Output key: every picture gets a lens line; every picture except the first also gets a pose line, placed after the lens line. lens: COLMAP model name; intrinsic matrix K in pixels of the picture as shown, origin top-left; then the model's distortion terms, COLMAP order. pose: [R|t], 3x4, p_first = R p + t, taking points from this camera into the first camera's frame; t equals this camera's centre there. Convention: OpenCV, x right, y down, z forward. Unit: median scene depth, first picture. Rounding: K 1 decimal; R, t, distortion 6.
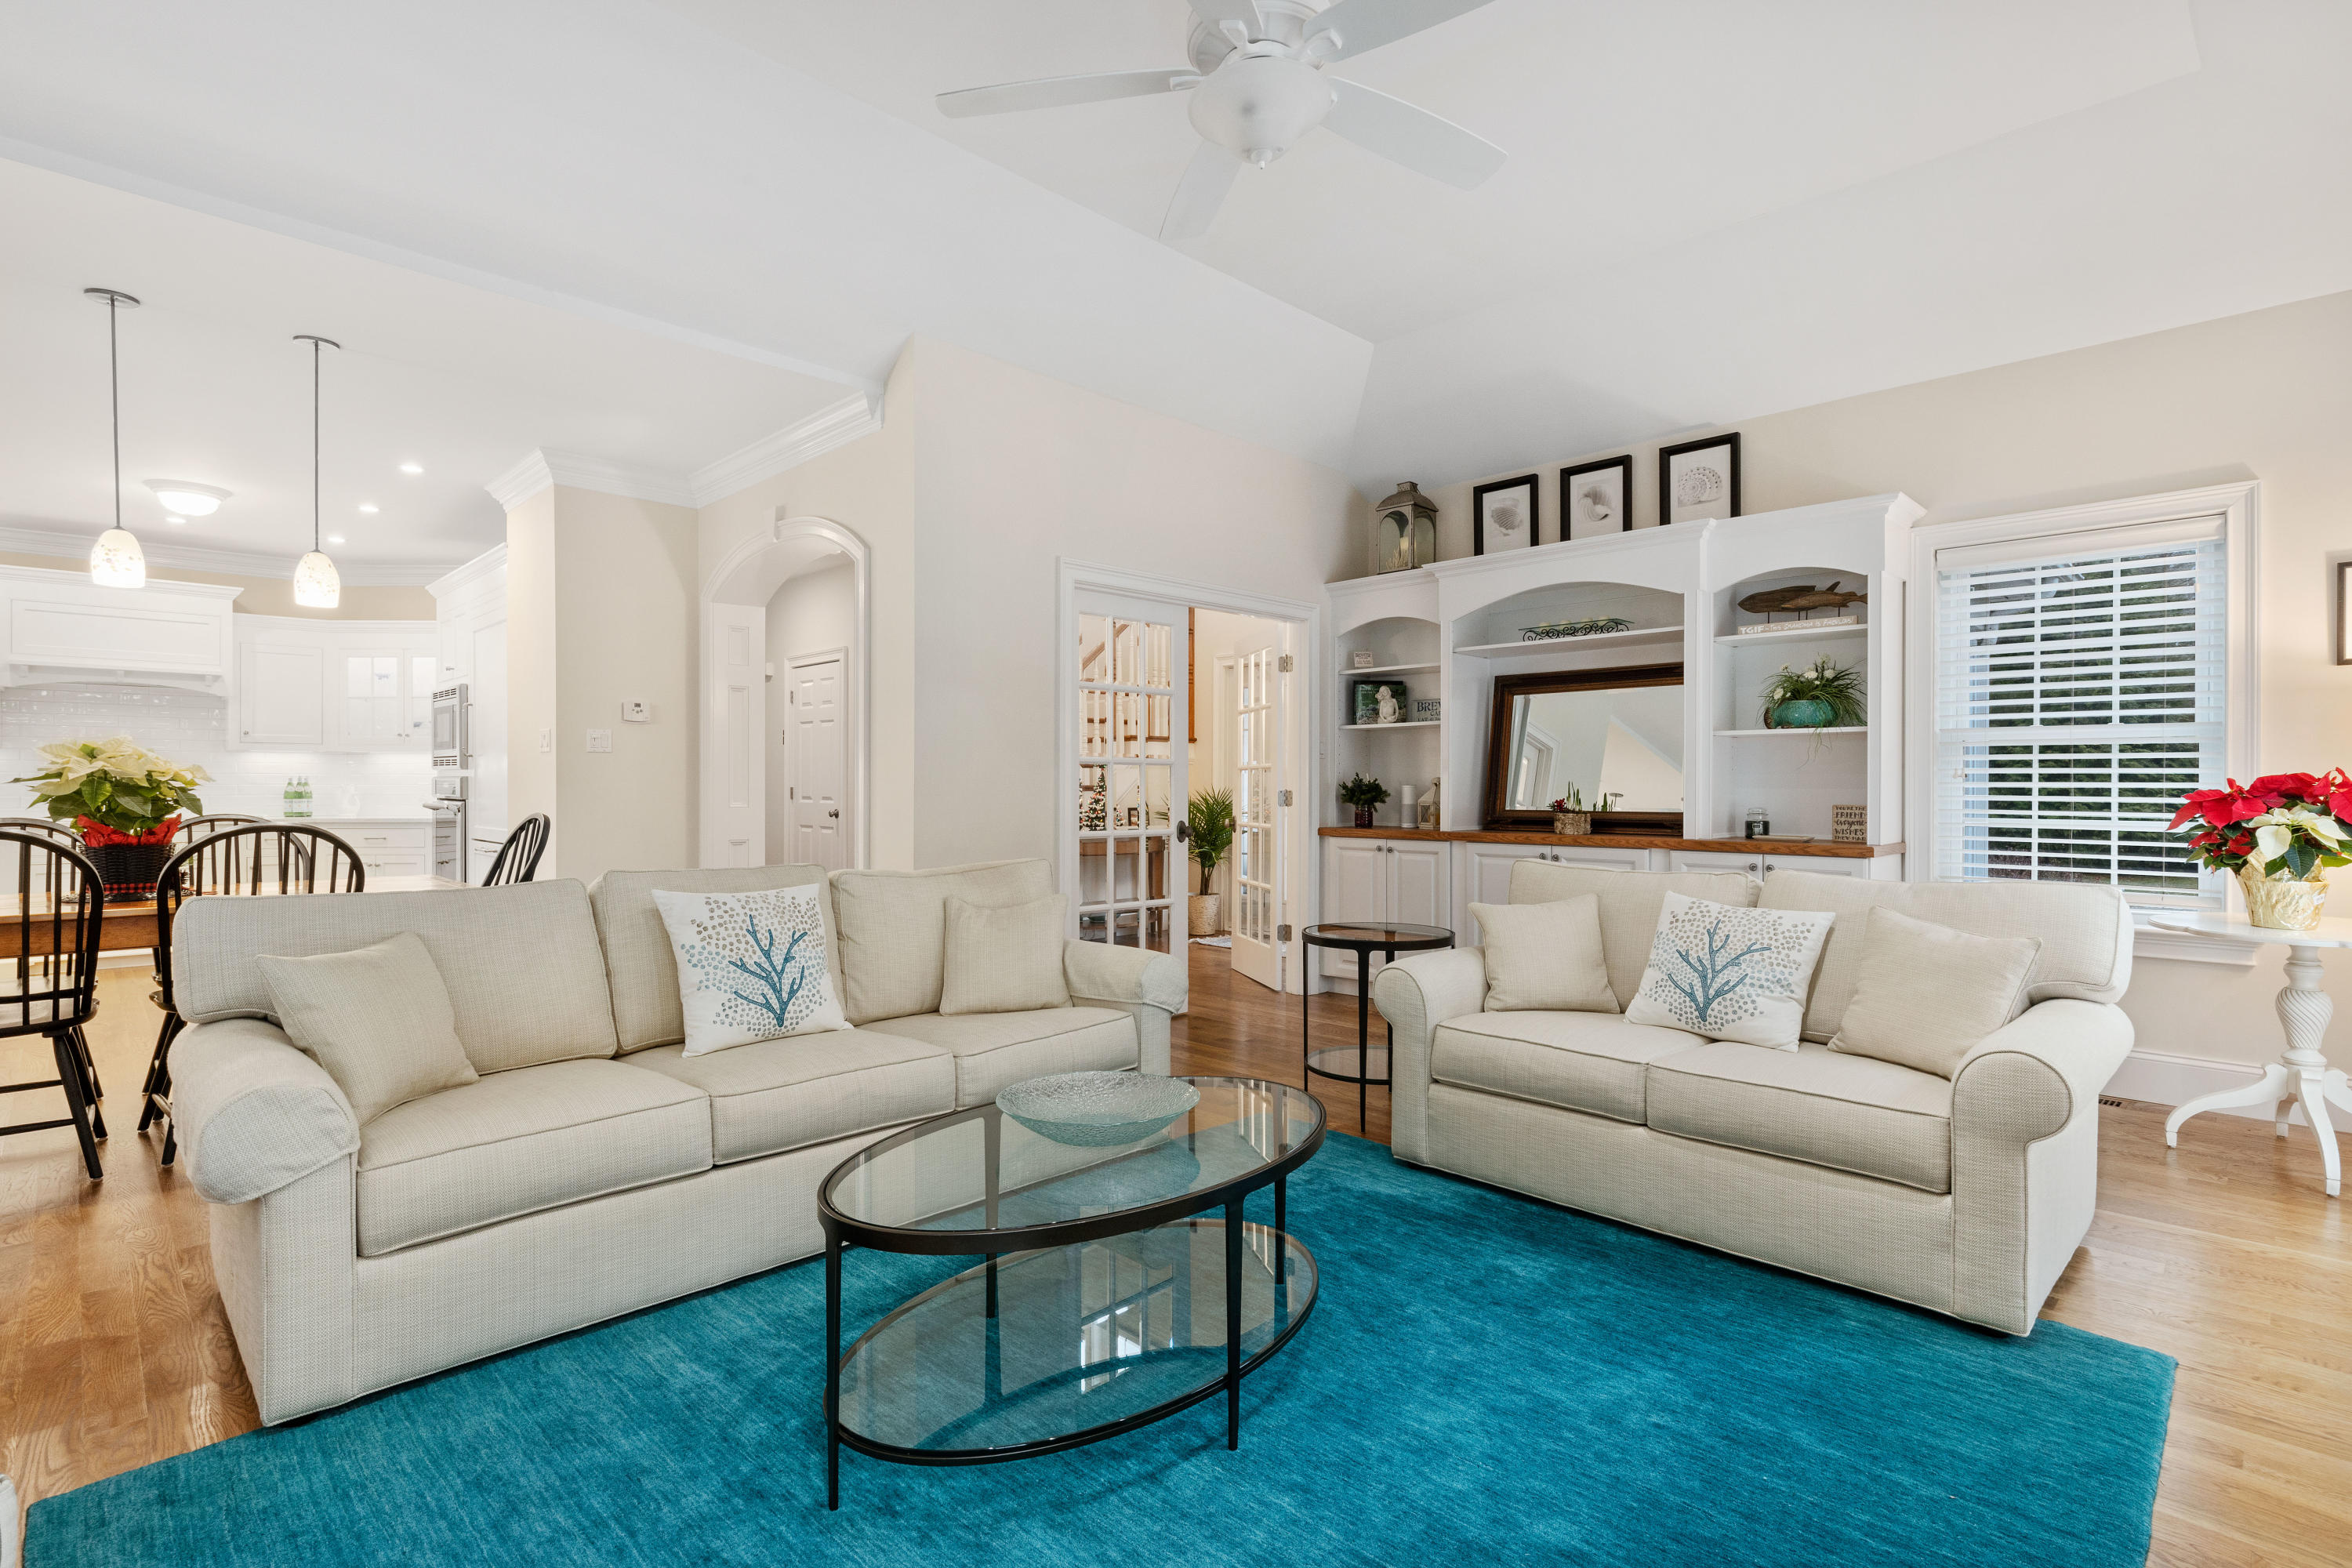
lens RADIAL K [[1133.5, 0, 1174.3], [0, 1133.5, 780.8], [0, 0, 1]] dist [0.002071, -0.000046]
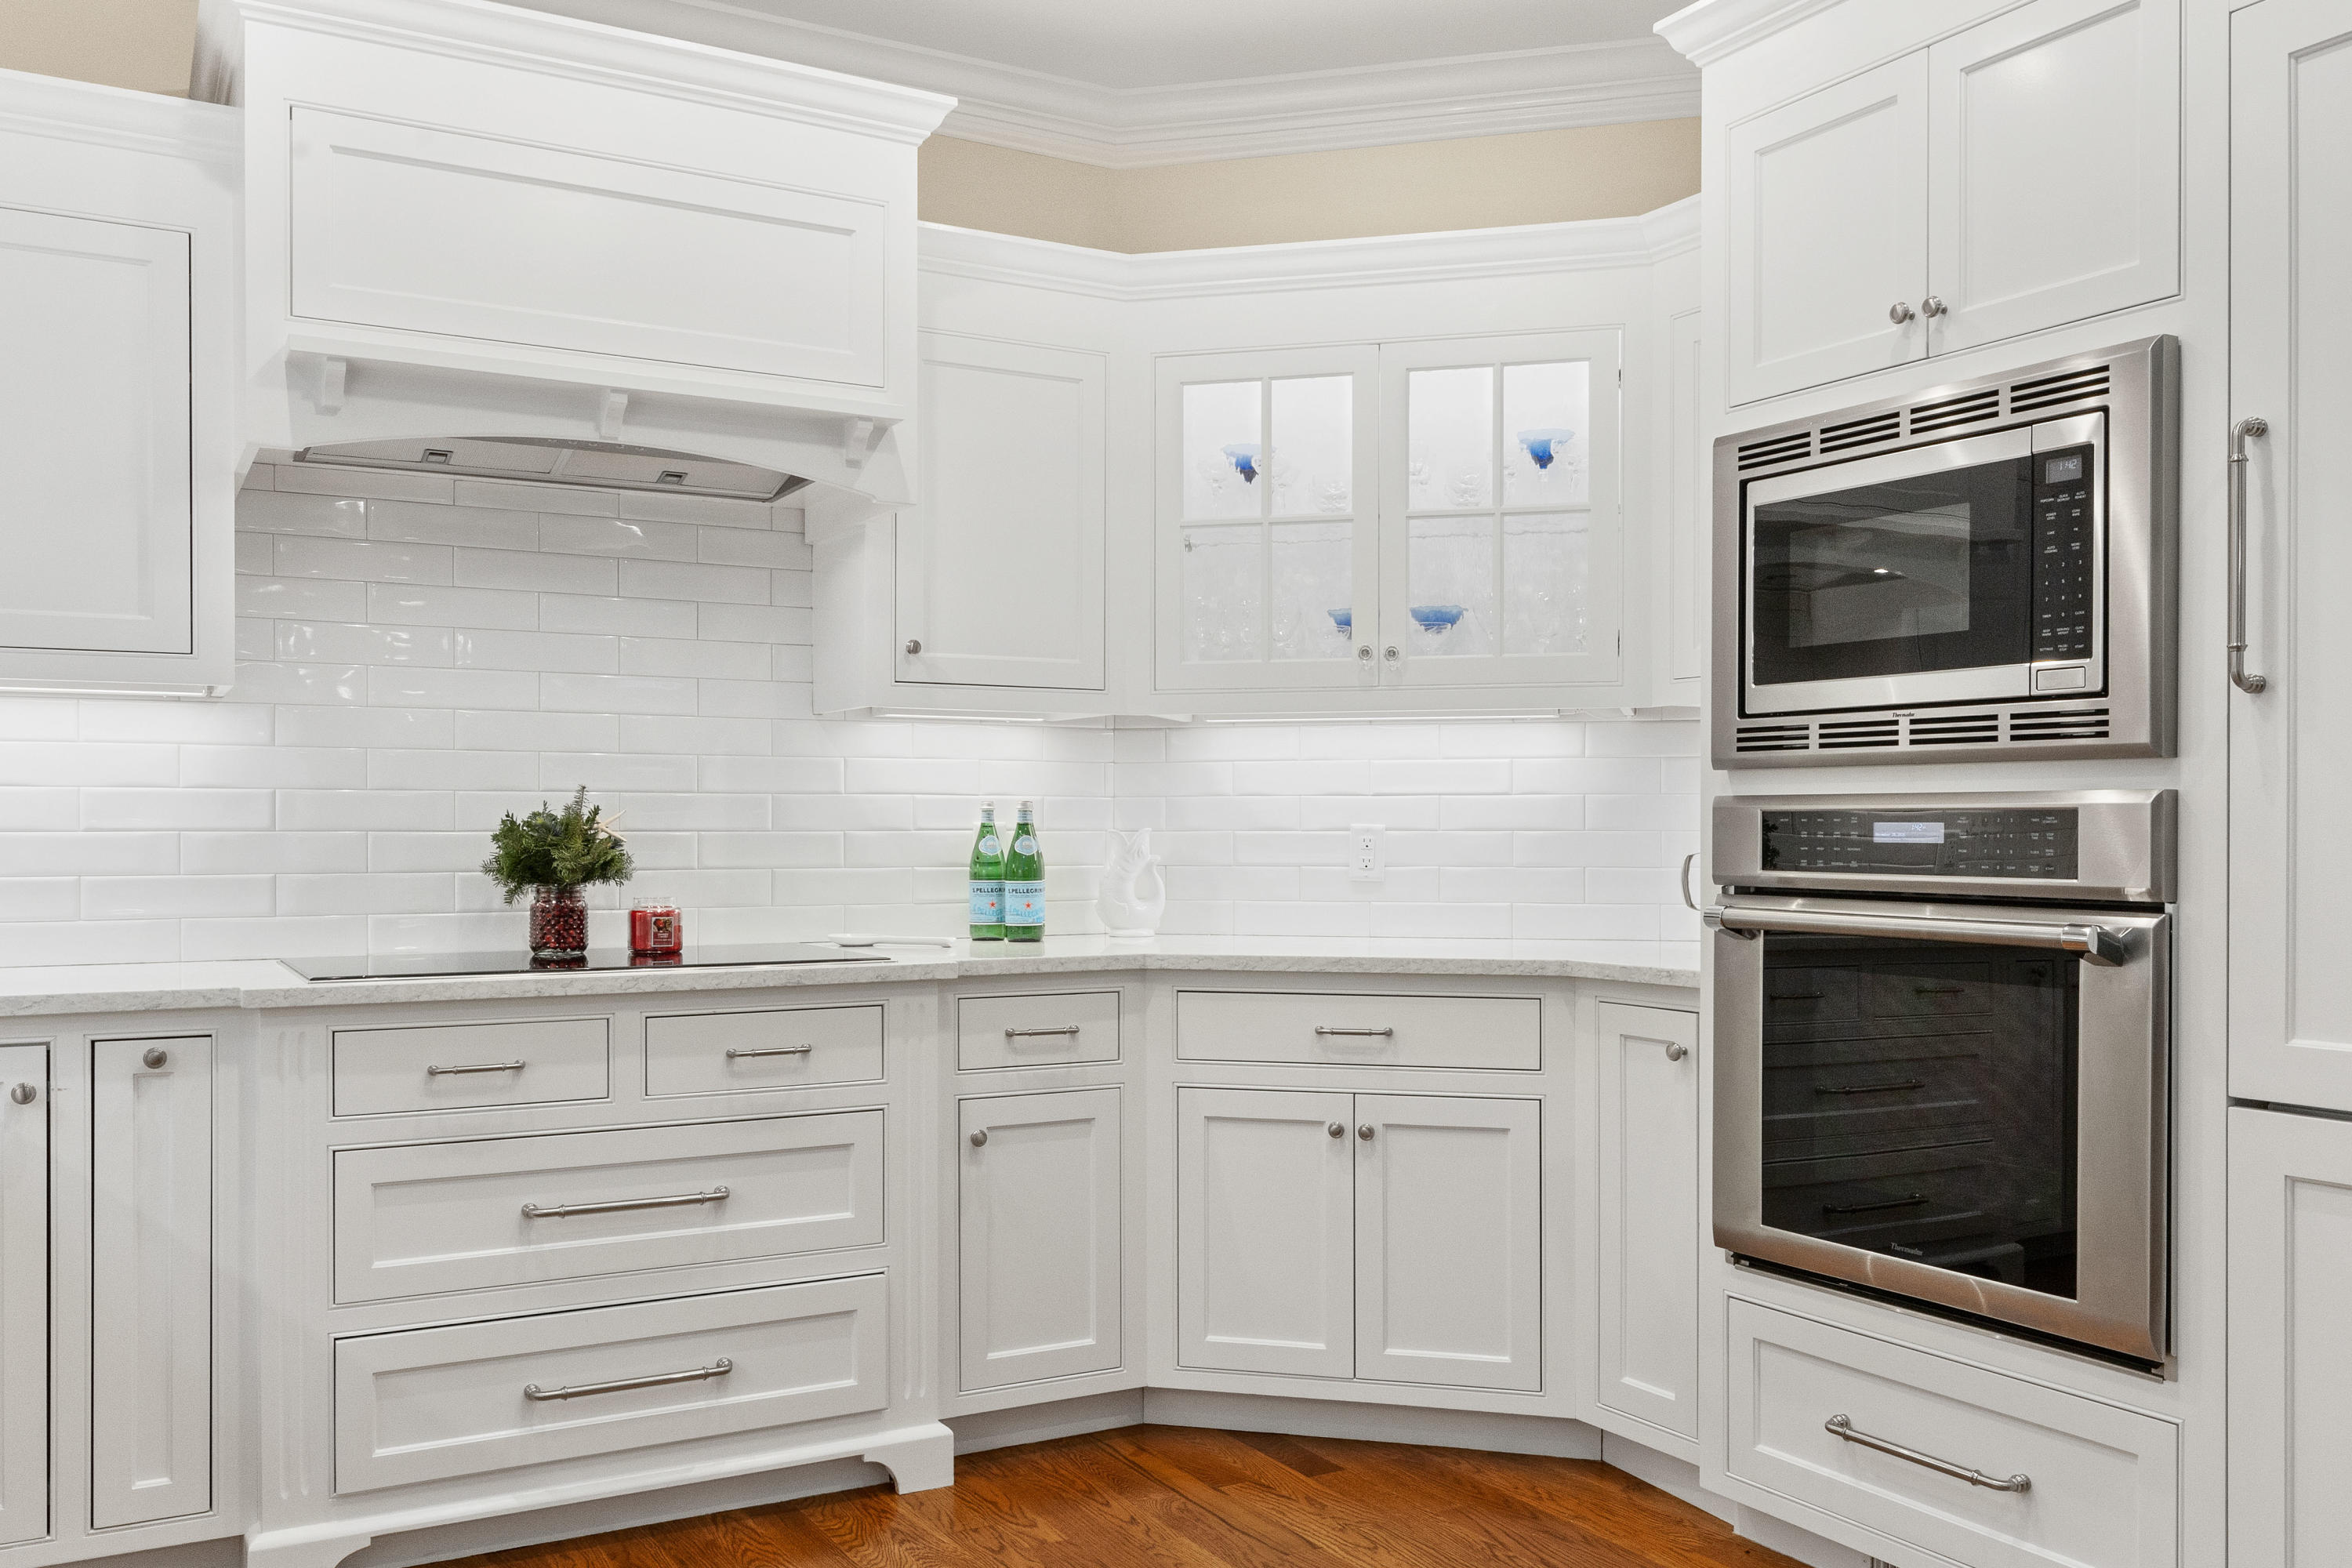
lens RADIAL K [[1964.6, 0, 1195.5], [0, 1964.6, 842.1], [0, 0, 1]] dist [-0.003116, 0.004047]
pose [[0.968837, 0.001619, -0.247694, -0.857450], [0.000156, 0.999974, 0.007145, 0.003429], [0.247699, -0.006961, 0.968812, 0.743943]]
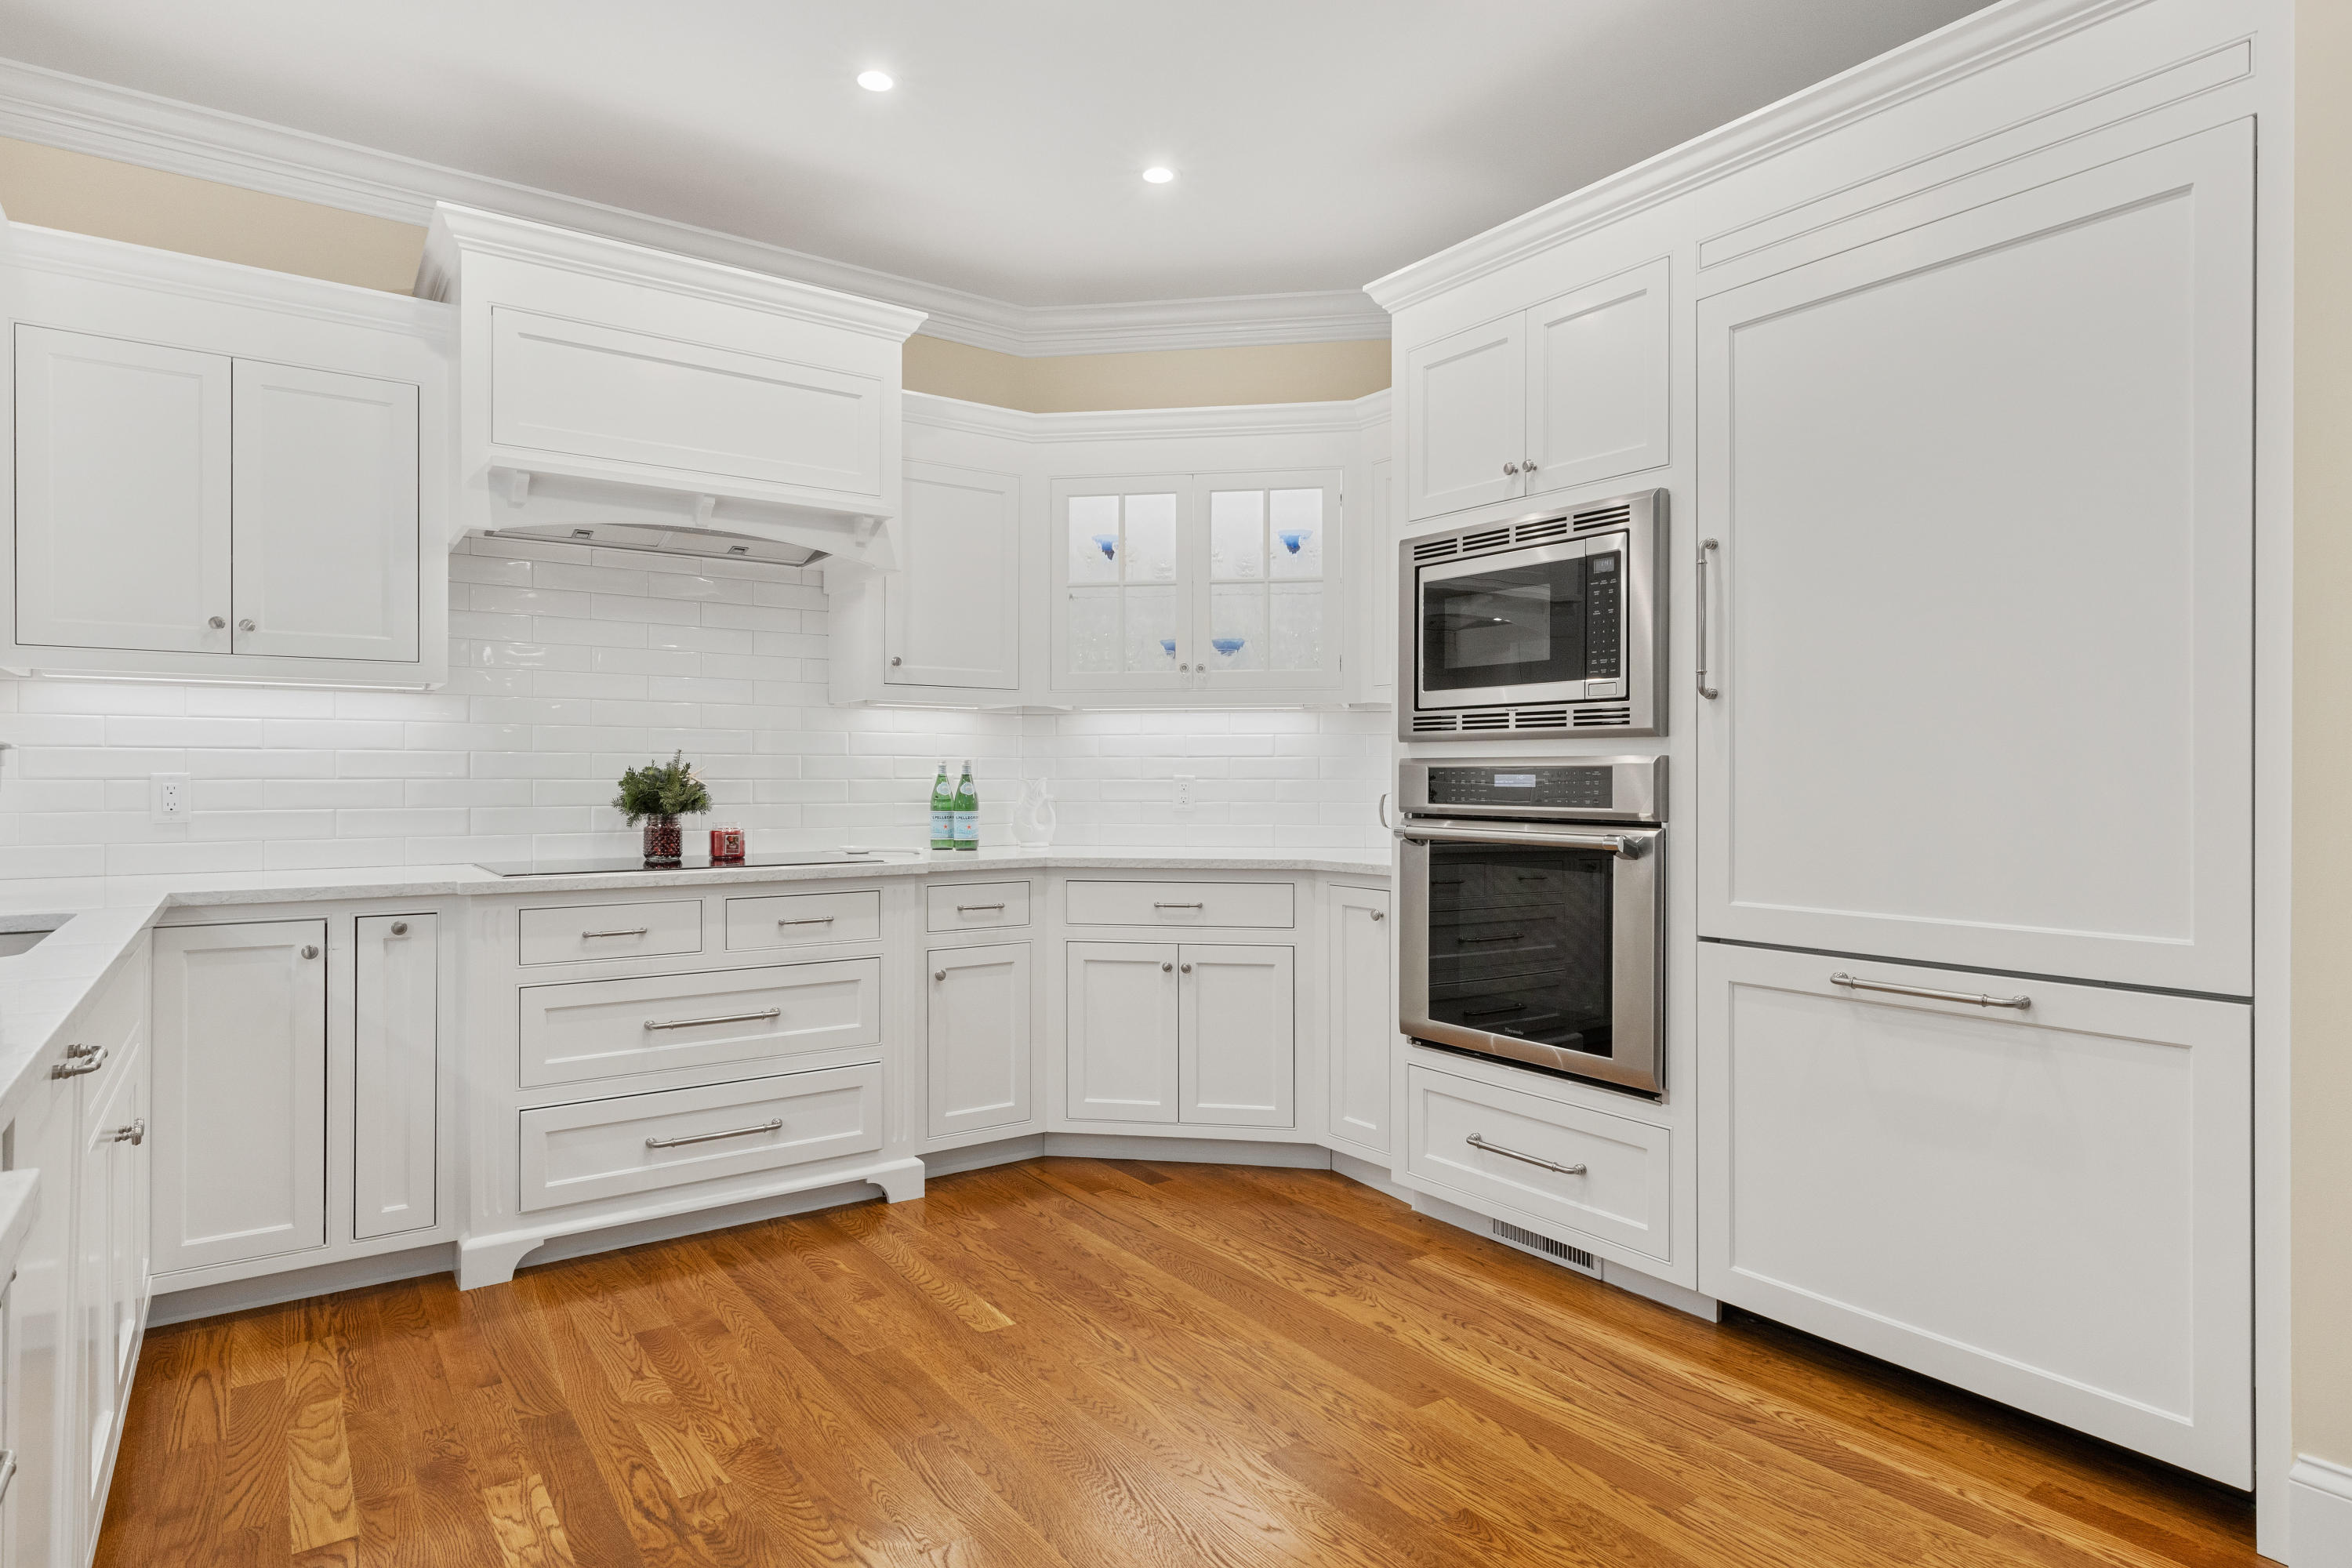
lens RADIAL K [[1294.5, 0, 1190.0], [0, 1294.5, 778.0], [0, 0, 1]] dist [-0.003447, -0.002636]
pose [[0.989247, 0.000750, -0.146255, -0.861369], [-0.000706, 1.000000, 0.000354, 0.003425], [0.146255, -0.000247, 0.989247, 0.711588]]
